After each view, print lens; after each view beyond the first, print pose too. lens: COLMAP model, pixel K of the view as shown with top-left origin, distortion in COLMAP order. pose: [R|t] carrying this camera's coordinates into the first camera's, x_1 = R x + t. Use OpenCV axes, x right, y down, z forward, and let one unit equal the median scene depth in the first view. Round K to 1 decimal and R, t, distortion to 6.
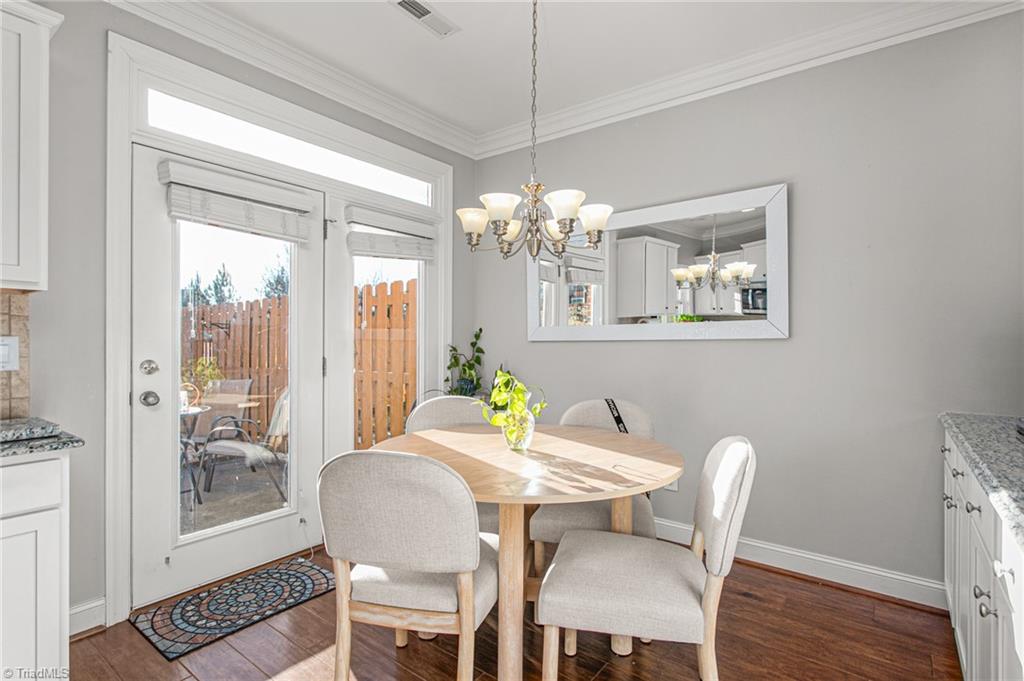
lens RADIAL K [[498.1, 0, 512.0], [0, 498.1, 340.5], [0, 0, 1]] dist [-0.002048, -0.000184]
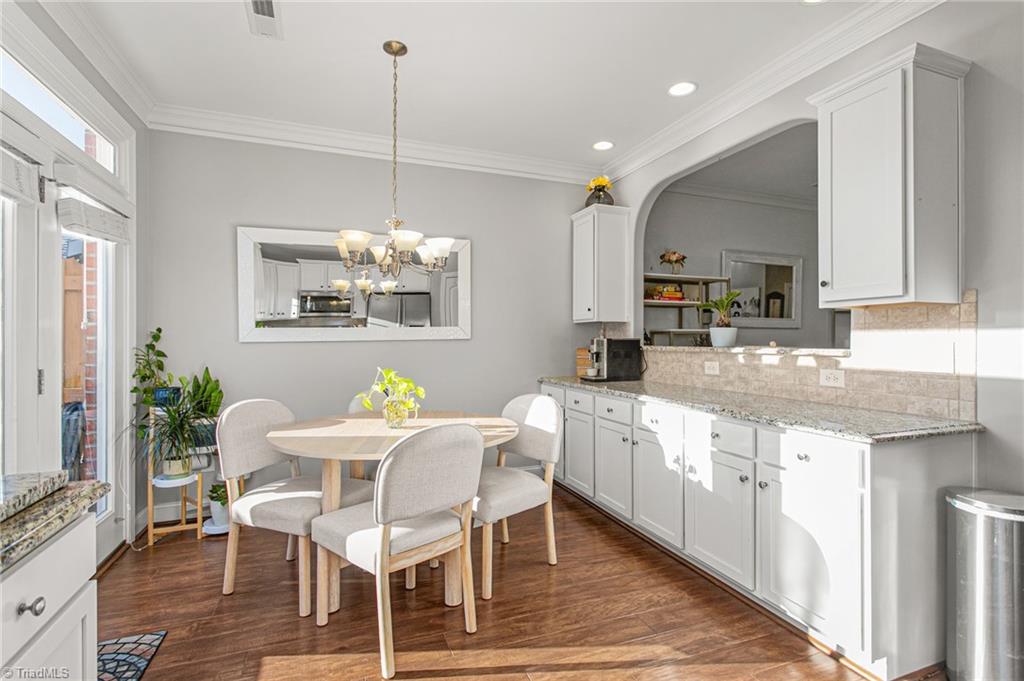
lens RADIAL K [[498.1, 0, 512.0], [0, 498.1, 340.5], [0, 0, 1]] dist [-0.002048, -0.000184]
pose [[0.522839, -0.000104, 0.852432, -0.493155], [0.000909, 0.999999, -0.000436, -0.002105], [-0.852431, 0.001003, 0.522839, 0.044564]]
